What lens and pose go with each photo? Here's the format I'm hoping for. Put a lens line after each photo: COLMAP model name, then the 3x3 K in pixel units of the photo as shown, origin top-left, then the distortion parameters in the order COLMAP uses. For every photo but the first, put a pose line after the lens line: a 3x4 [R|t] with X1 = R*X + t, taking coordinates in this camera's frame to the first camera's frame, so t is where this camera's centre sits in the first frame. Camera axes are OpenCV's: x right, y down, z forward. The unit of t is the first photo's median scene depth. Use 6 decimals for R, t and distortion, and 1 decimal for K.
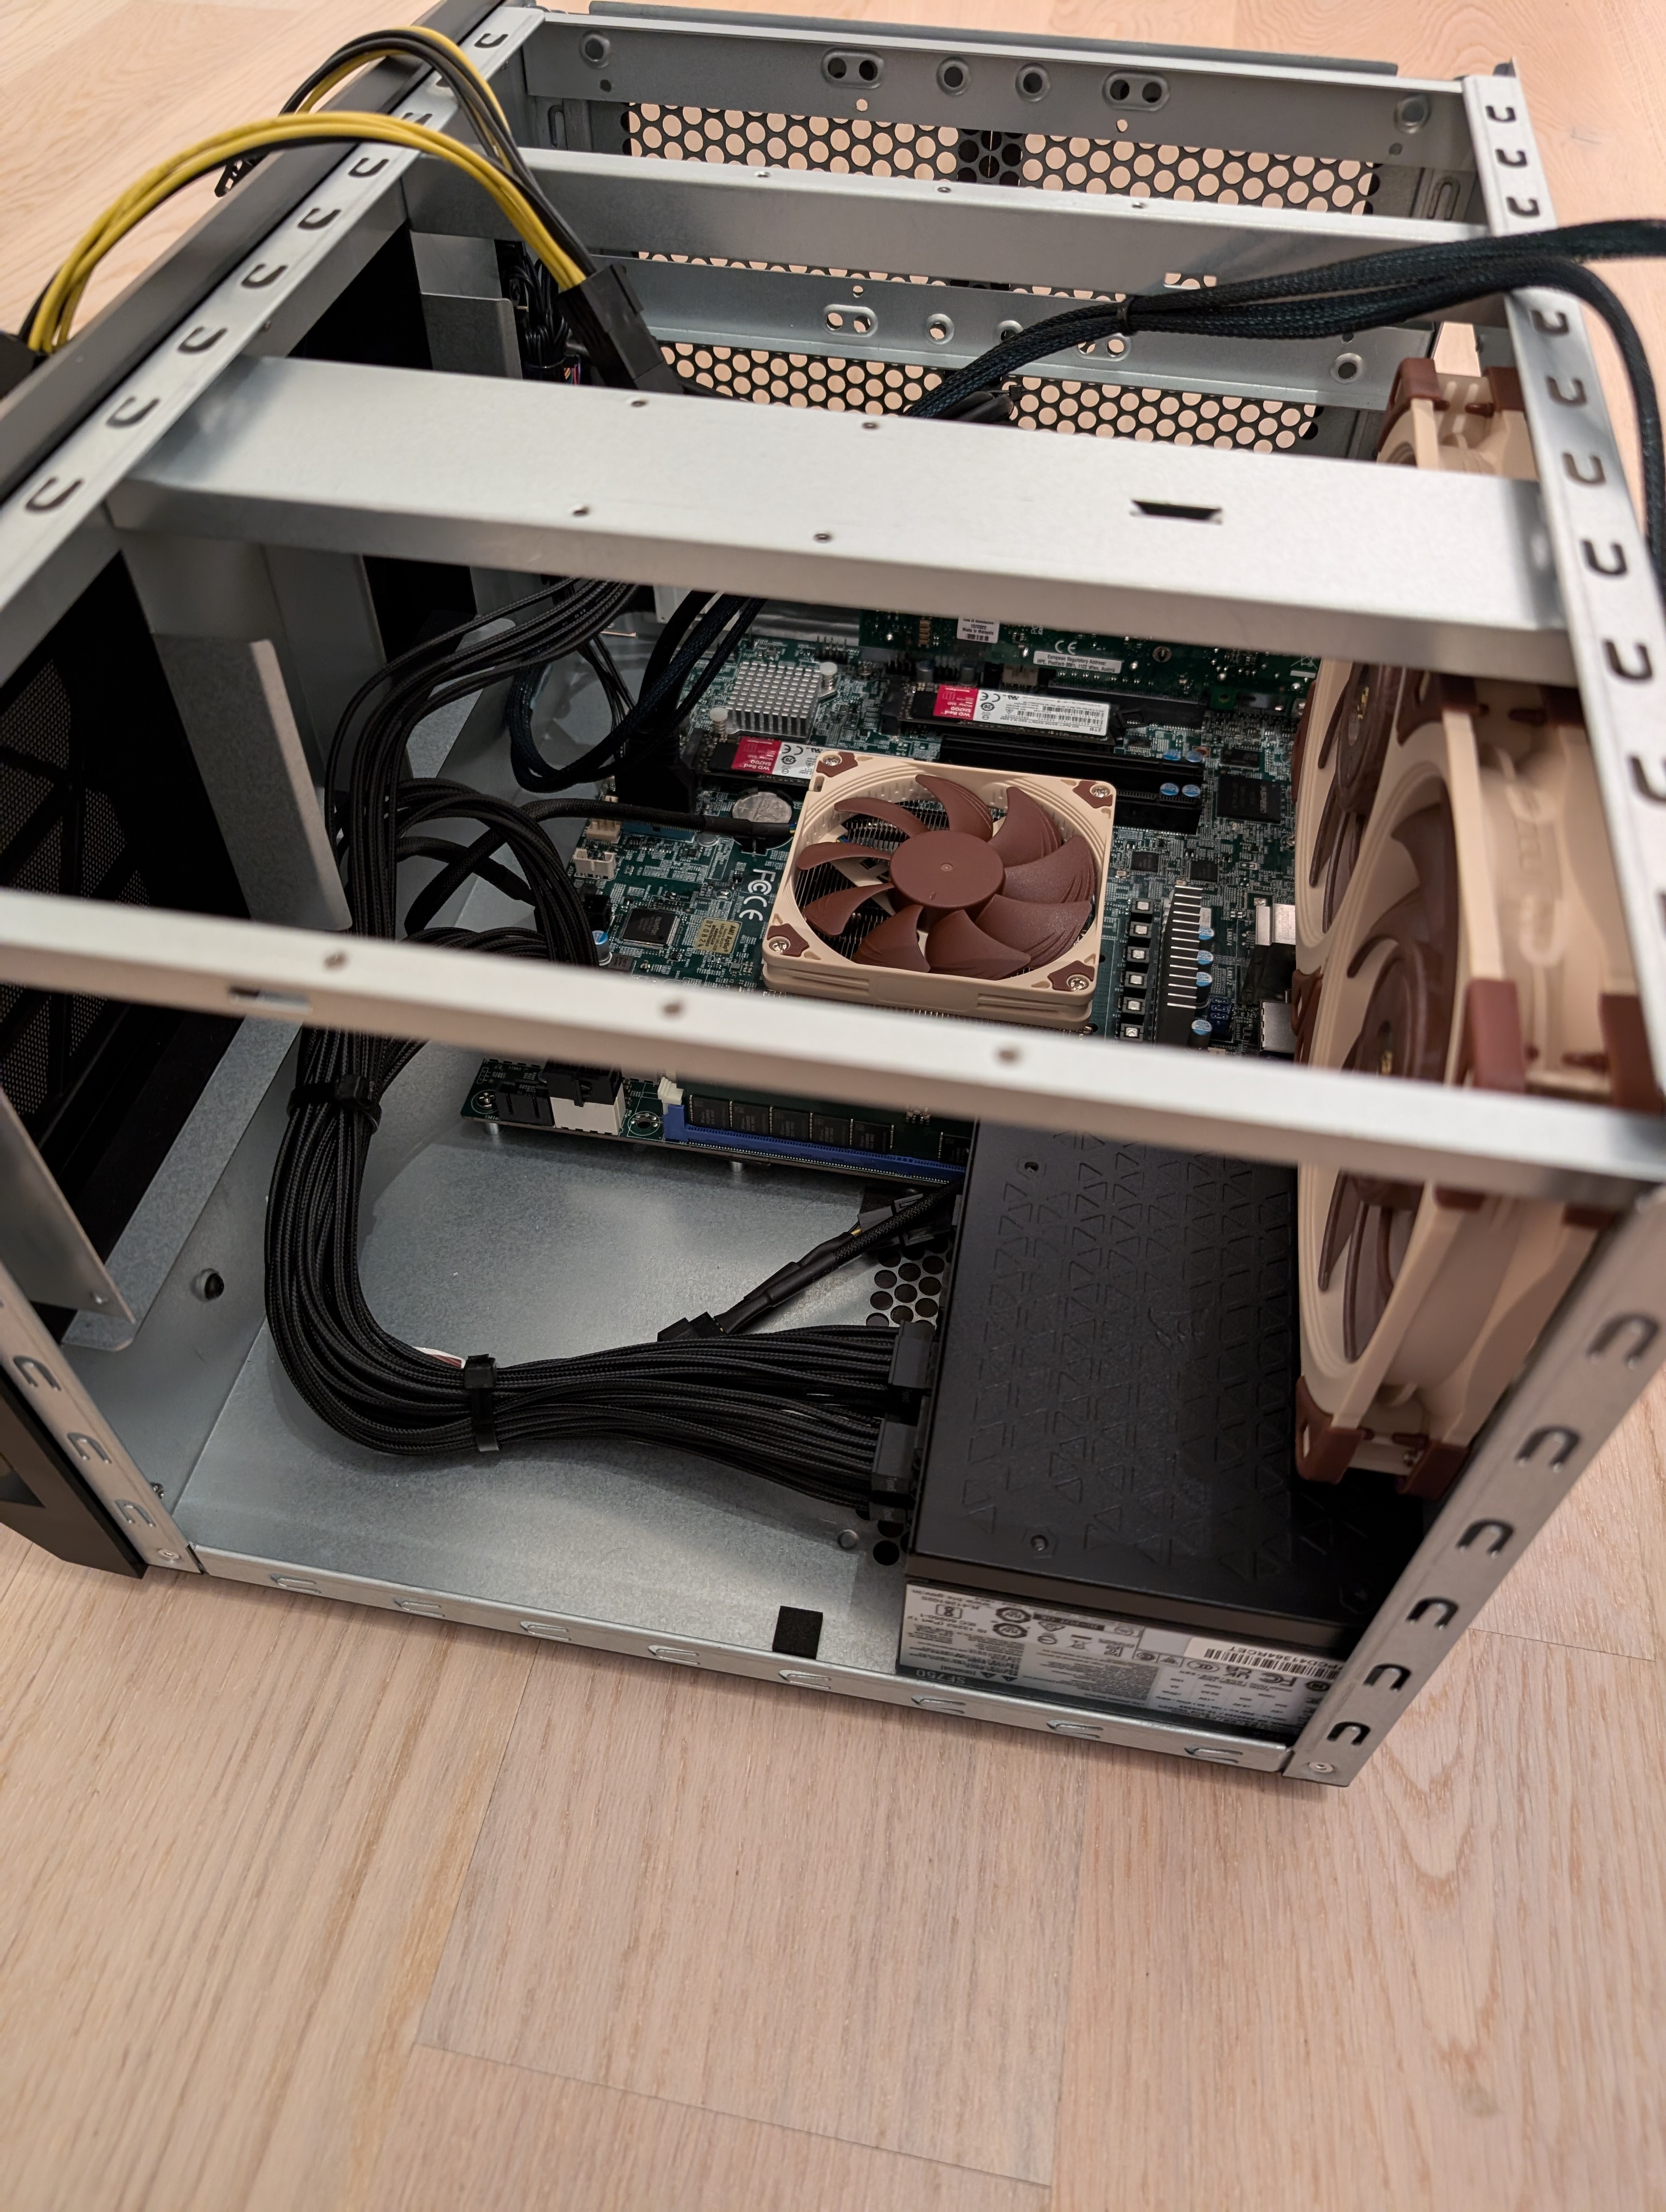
lens RADIAL K [[1600.3, 0, 833.0], [0, 1600.3, 1106.0], [0, 0, 1]] dist [-0.025228, 0.002613]
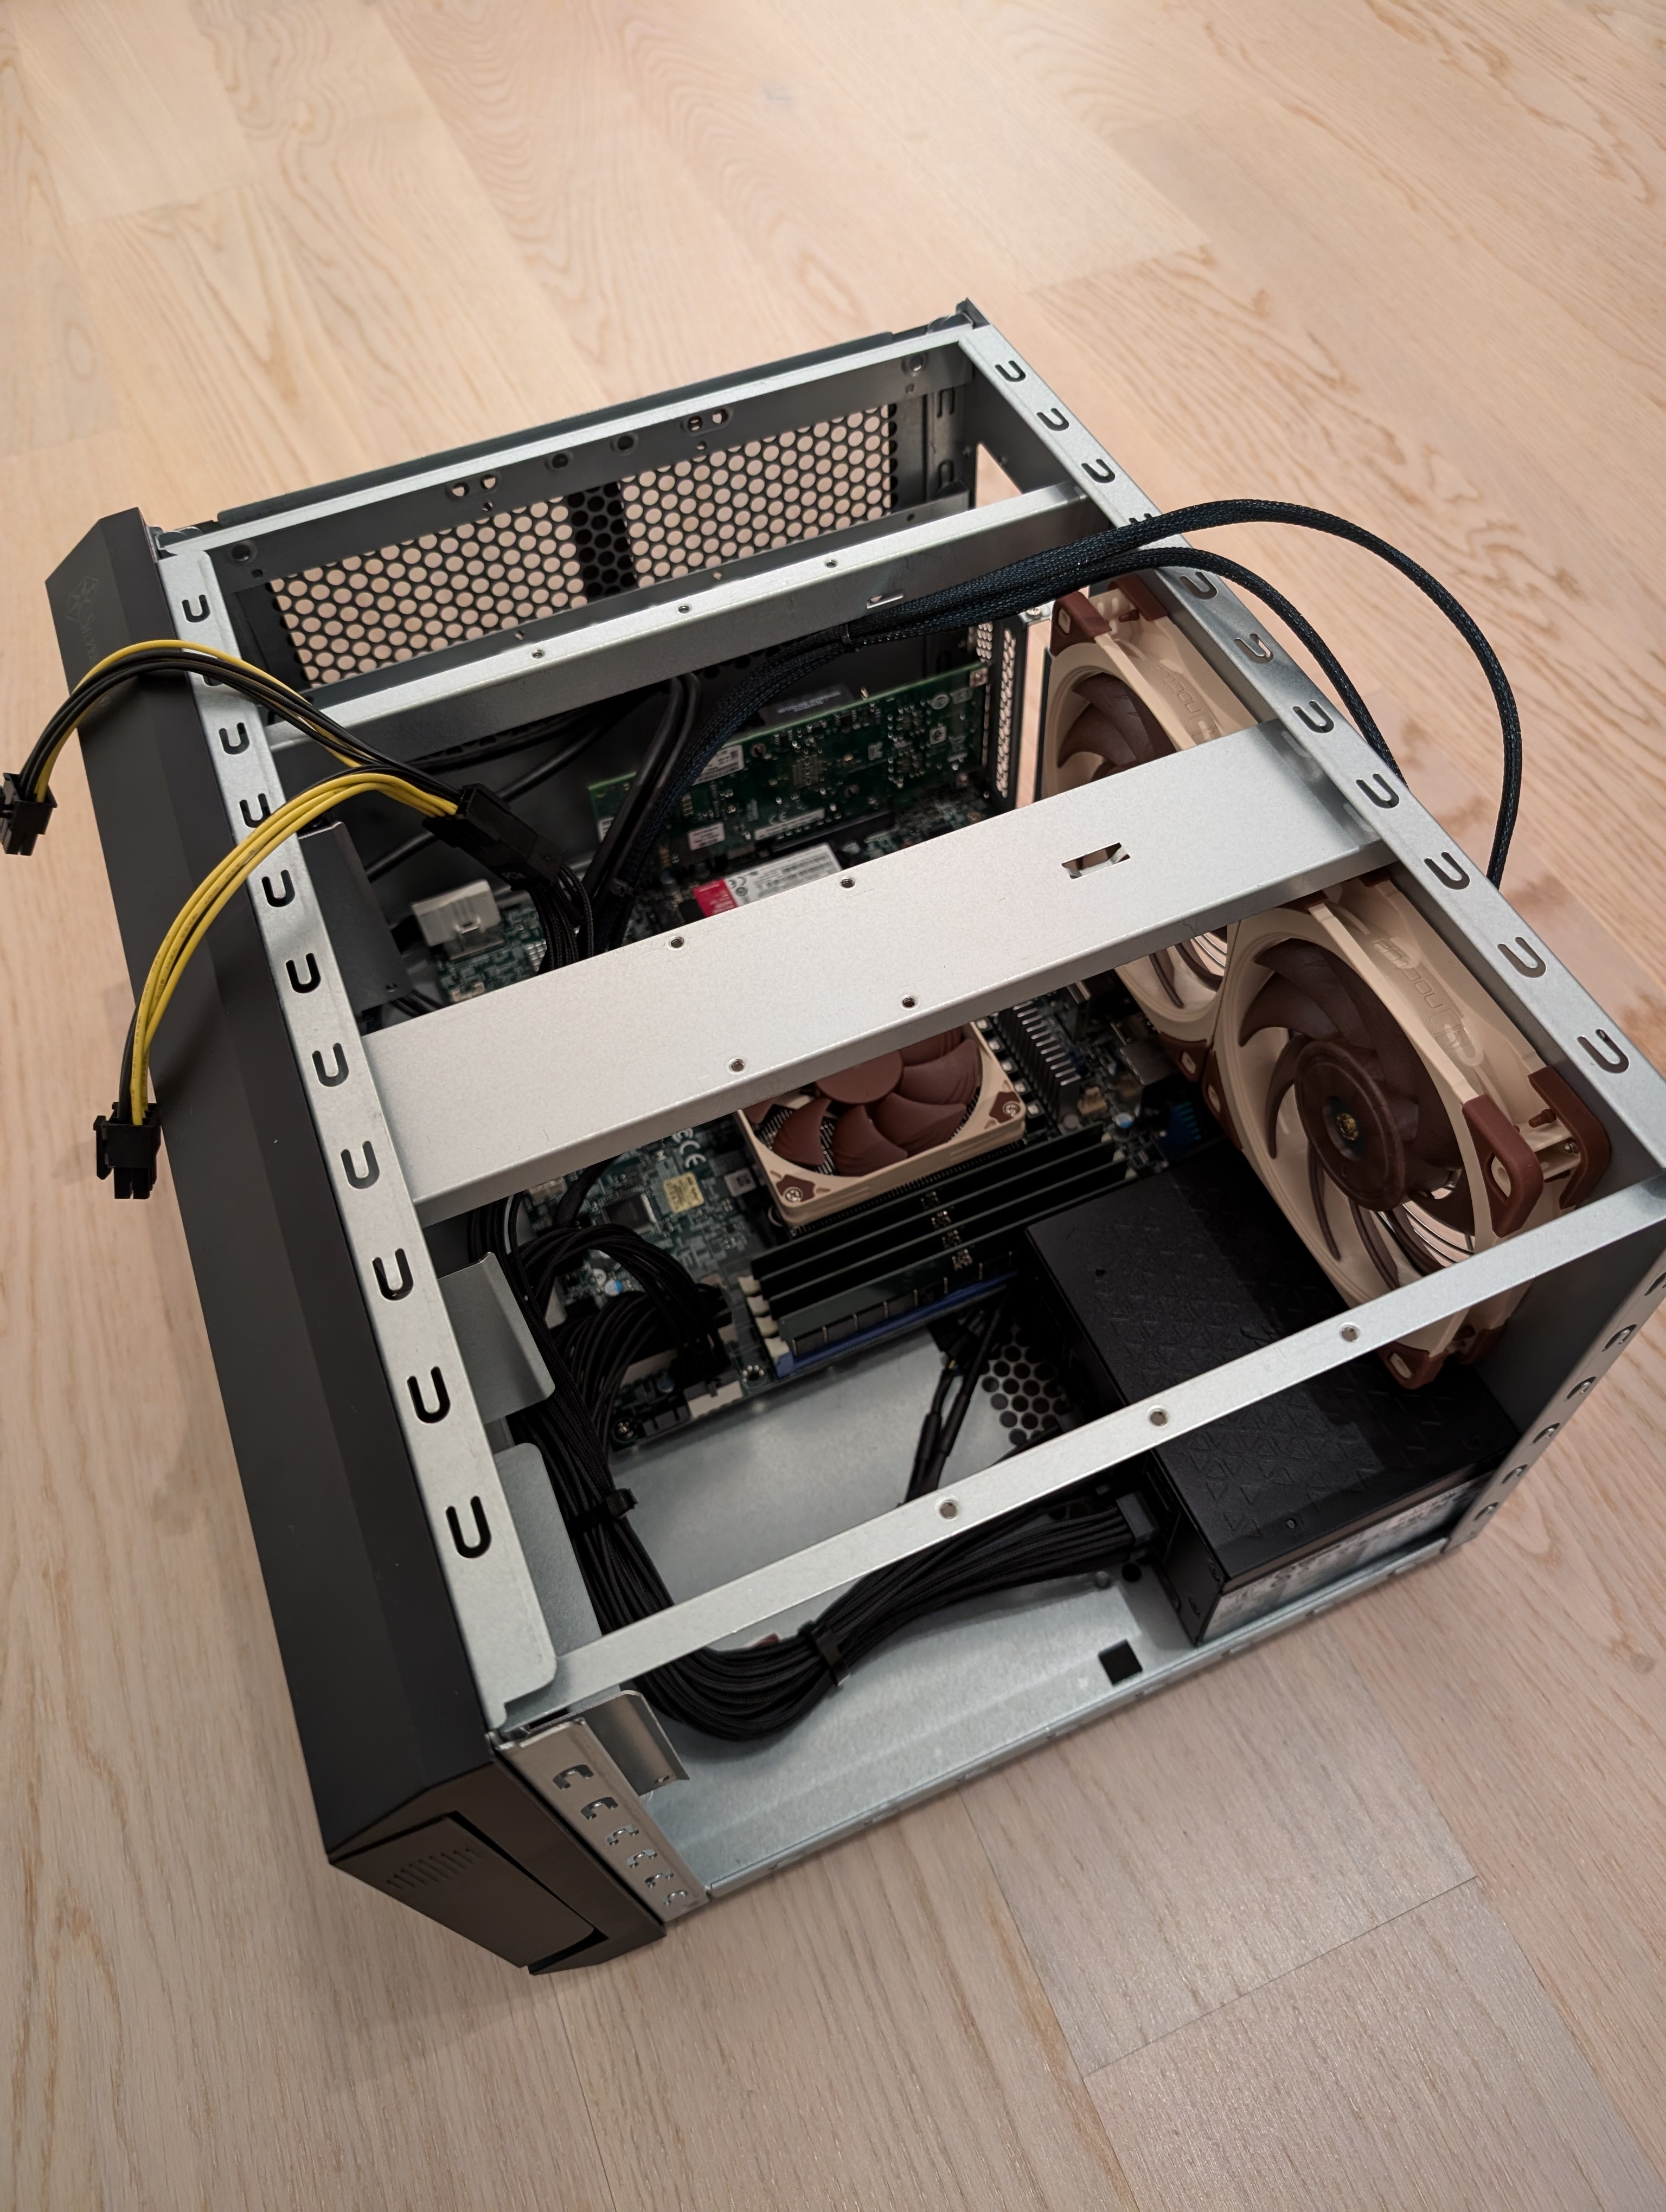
lens RADIAL K [[1596.9, 0, 837.7], [0, 1596.9, 1093.6], [0, 0, 1]] dist [0.028841, -0.076336]
pose [[0.831464, -0.480874, 0.278259, -0.388678], [0.454762, 0.876783, 0.156342, -0.434492], [-0.319154, -0.003451, 0.947697, -0.217783]]
